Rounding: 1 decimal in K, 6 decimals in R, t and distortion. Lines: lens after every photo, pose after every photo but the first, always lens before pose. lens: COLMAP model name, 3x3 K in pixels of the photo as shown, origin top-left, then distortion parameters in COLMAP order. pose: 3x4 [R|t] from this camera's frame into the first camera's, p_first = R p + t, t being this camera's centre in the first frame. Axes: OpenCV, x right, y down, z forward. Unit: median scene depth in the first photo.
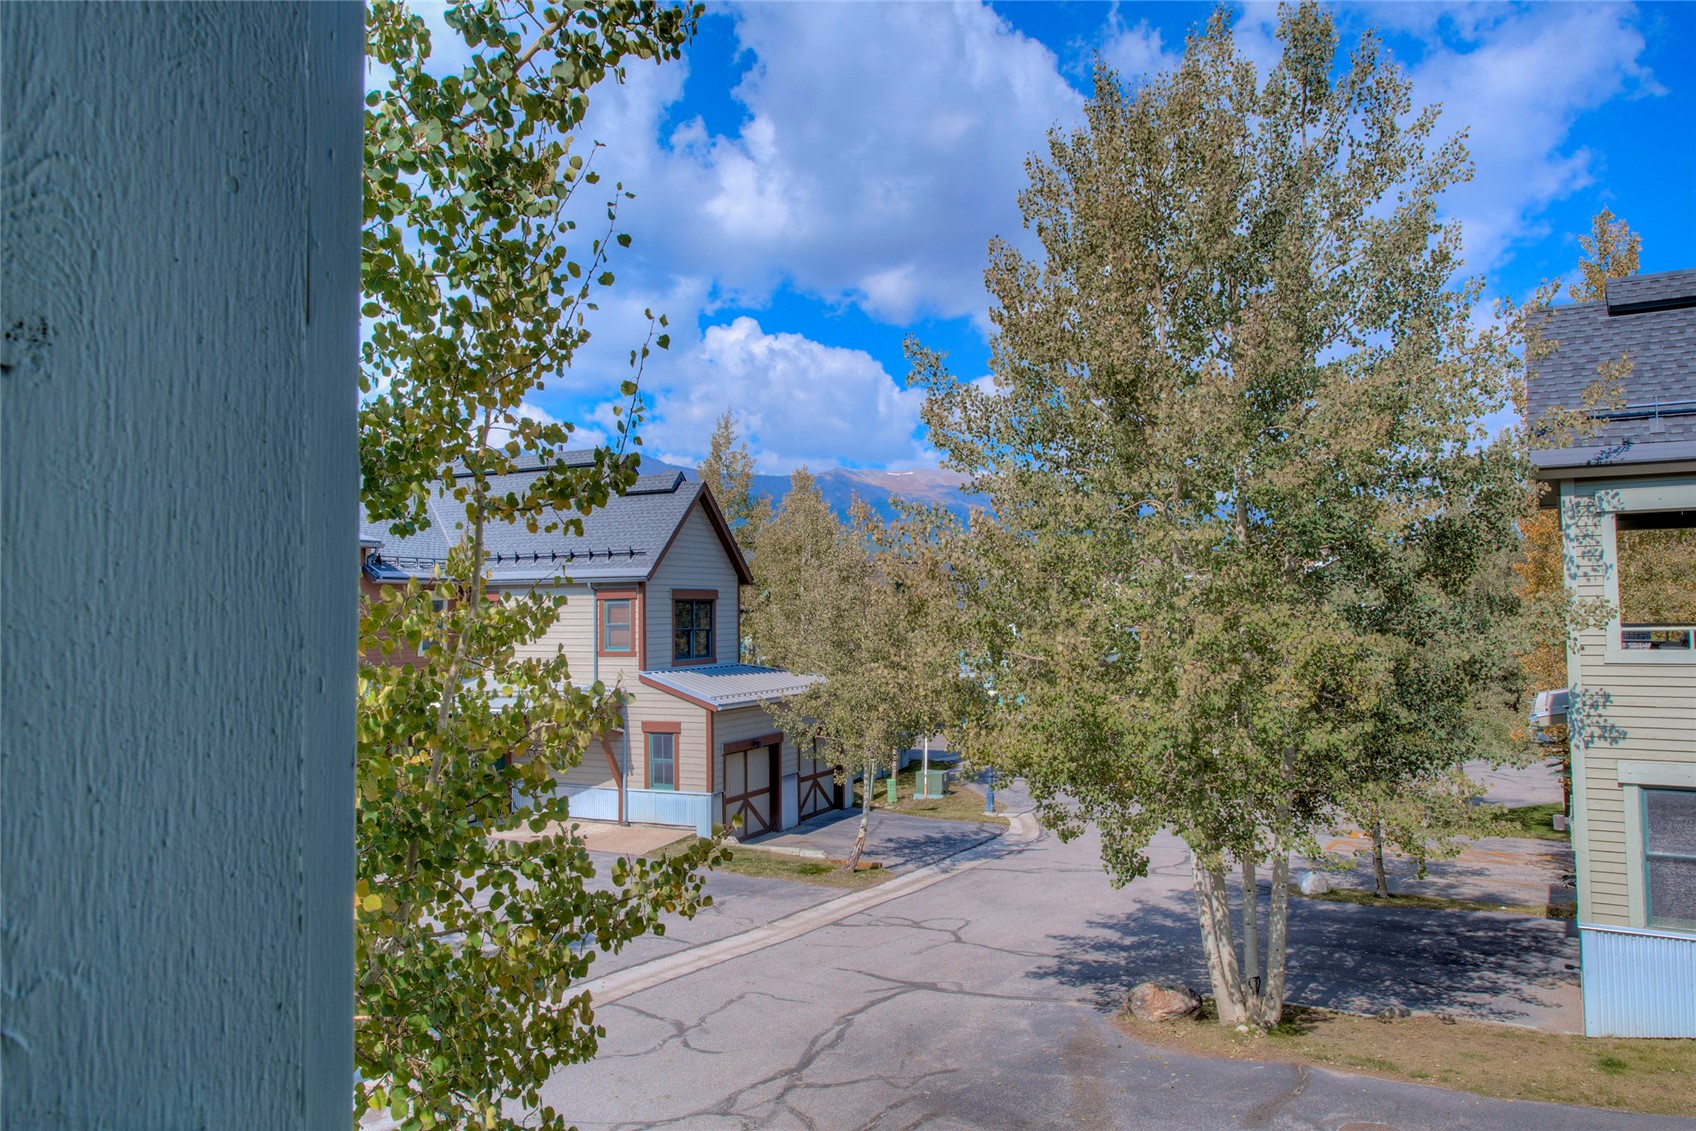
lens RADIAL K [[1139.4, 0, 848.0], [0, 1139.4, 565.5], [0, 0, 1]] dist [-0.000836, -0.001263]
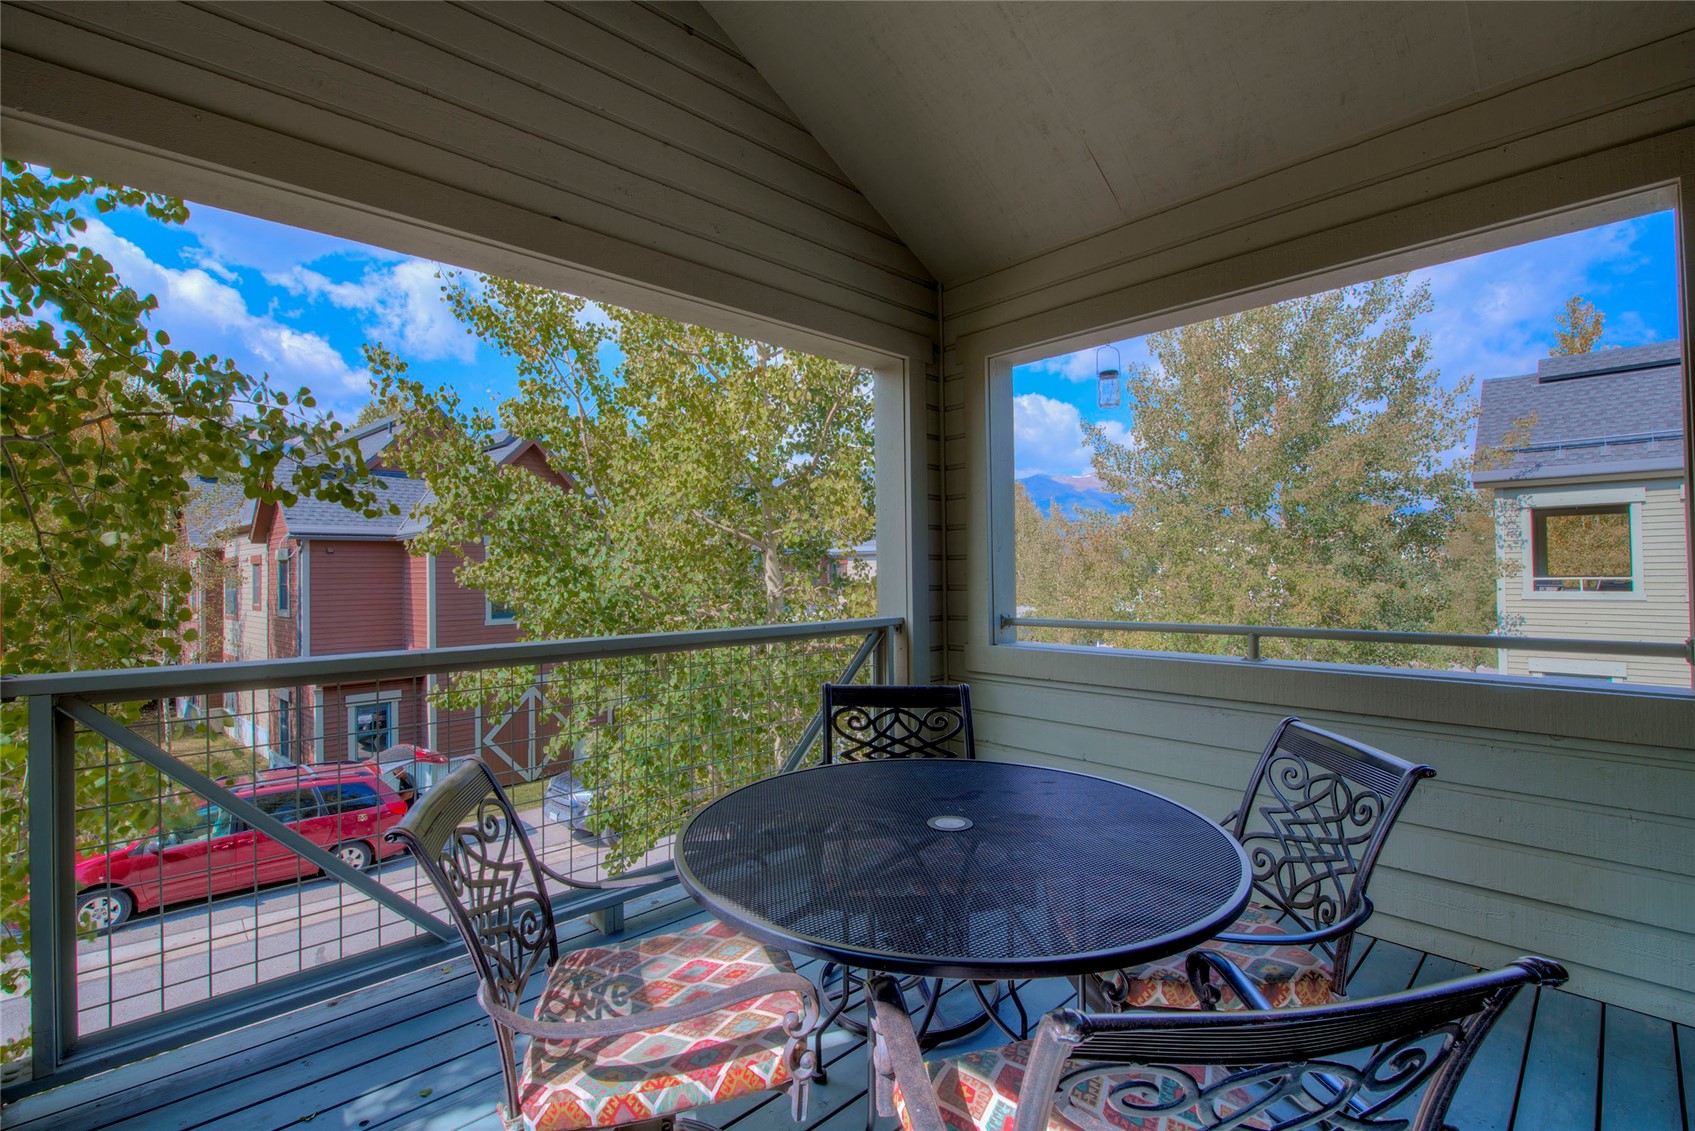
lens RADIAL K [[788.0, 0, 851.7], [0, 788.0, 555.4], [0, 0, 1]] dist [-0.000581, 0.000203]
pose [[0.972098, -0.006333, -0.234491, -0.014484], [0.011551, 0.999715, 0.020887, -0.013108], [0.234292, -0.023012, 0.971894, -0.338841]]
